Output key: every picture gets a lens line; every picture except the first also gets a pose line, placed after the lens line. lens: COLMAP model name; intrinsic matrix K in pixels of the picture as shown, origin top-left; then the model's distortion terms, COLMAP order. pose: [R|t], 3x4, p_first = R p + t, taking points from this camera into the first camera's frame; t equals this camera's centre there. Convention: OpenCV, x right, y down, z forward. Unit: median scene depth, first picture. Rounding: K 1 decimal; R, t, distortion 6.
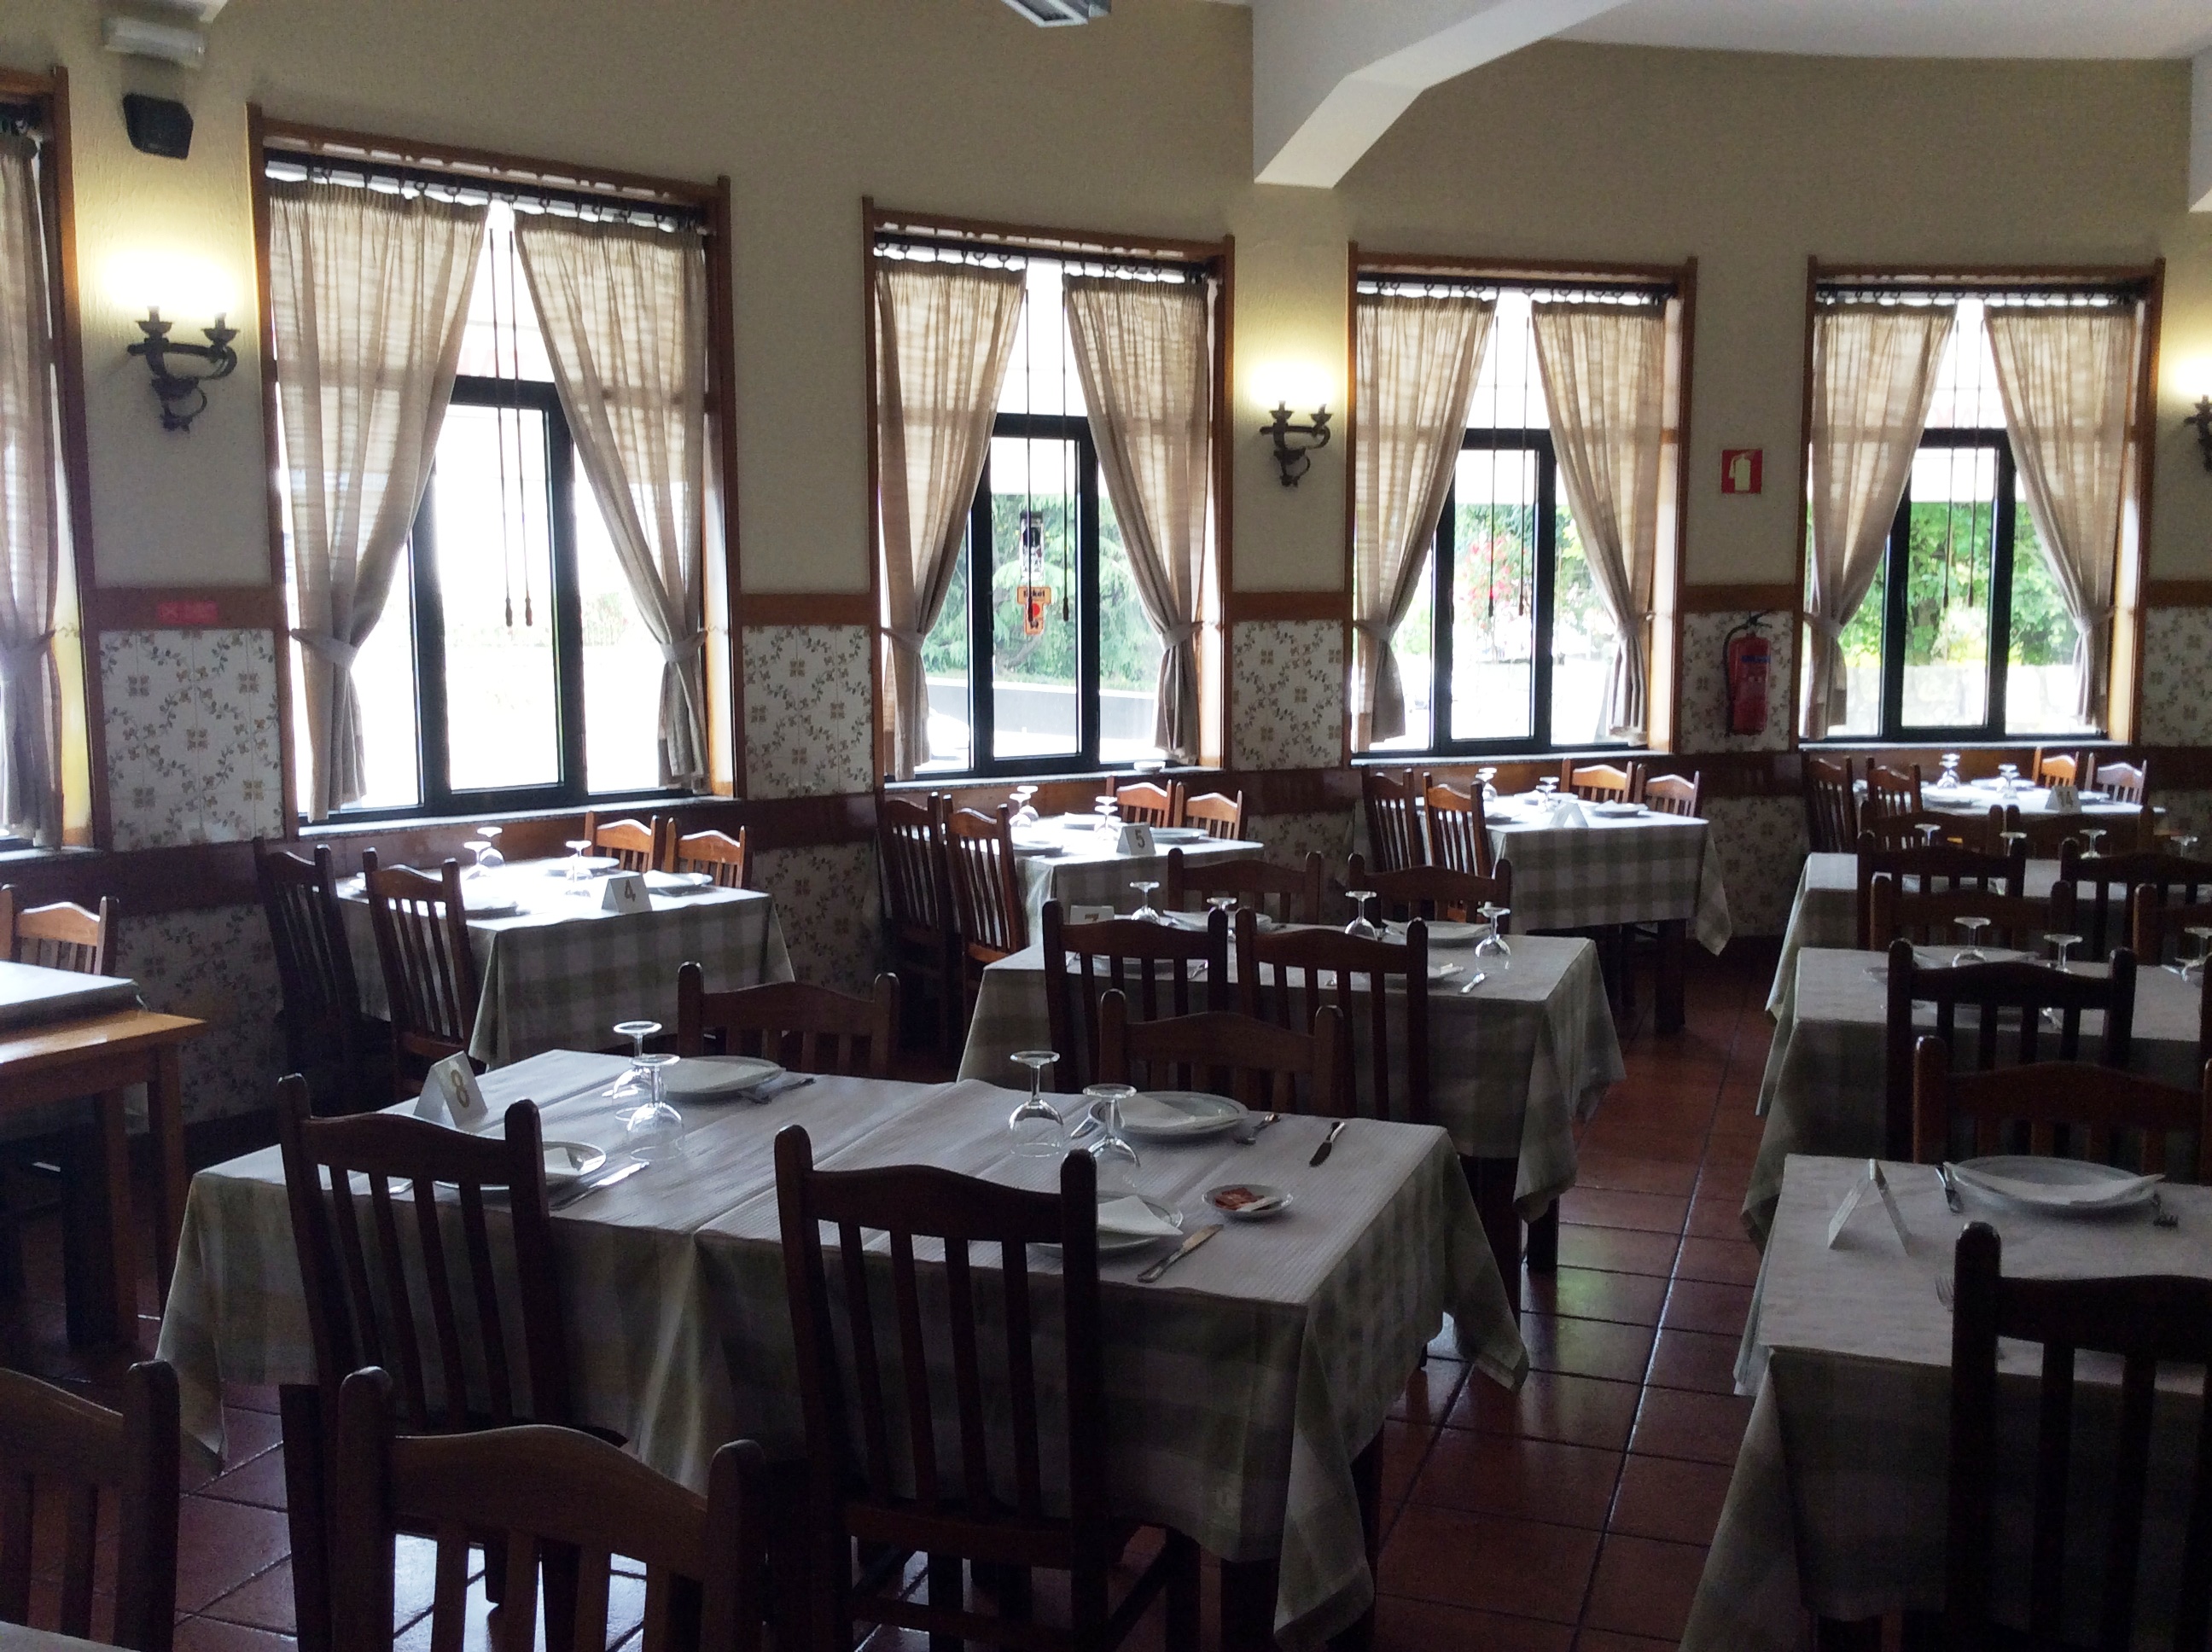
lens RADIAL K [[2076.5, 0, 1099.2], [0, 2076.5, 841.2], [0, 0, 1]] dist [0.022860, 0.000000]
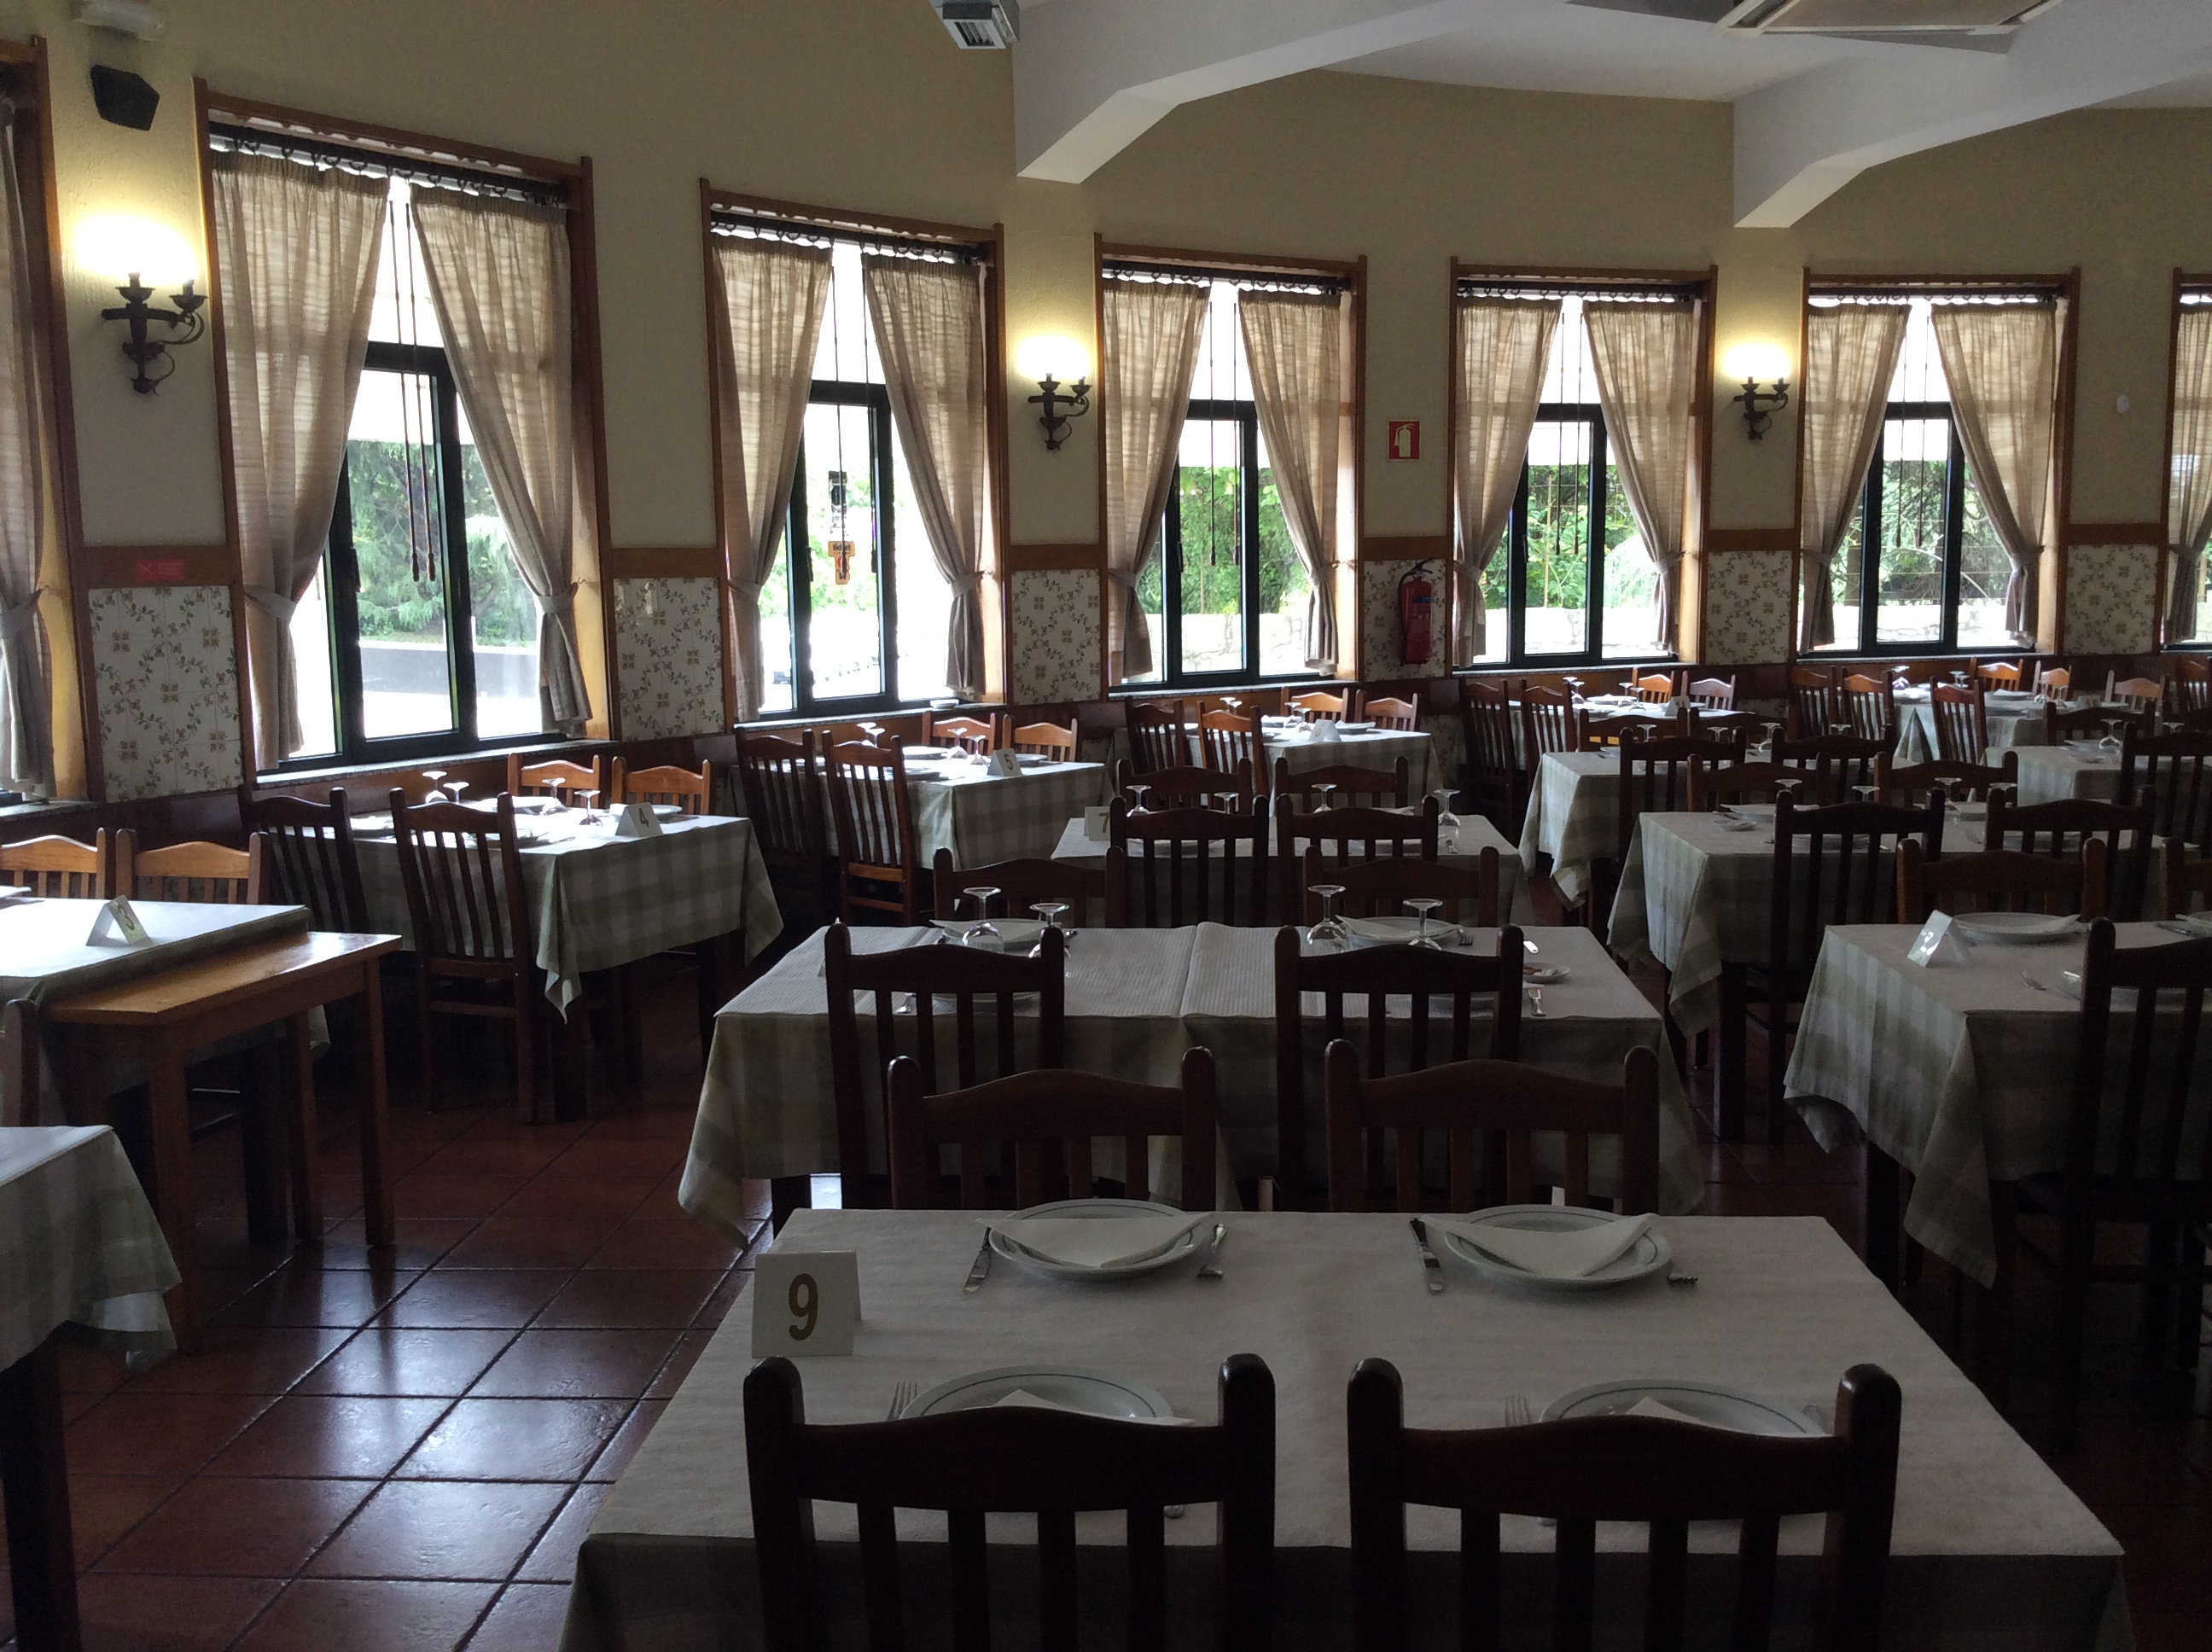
lens RADIAL K [[2076.5, 0, 1122.6], [0, 2076.5, 827.8], [0, 0, 1]] dist [0.022860, 0.000000]
pose [[0.960005, -0.045600, 0.276246, -0.216246], [0.041641, 0.998929, 0.020185, 0.013418], [-0.276871, -0.007874, 0.960875, -0.100644]]
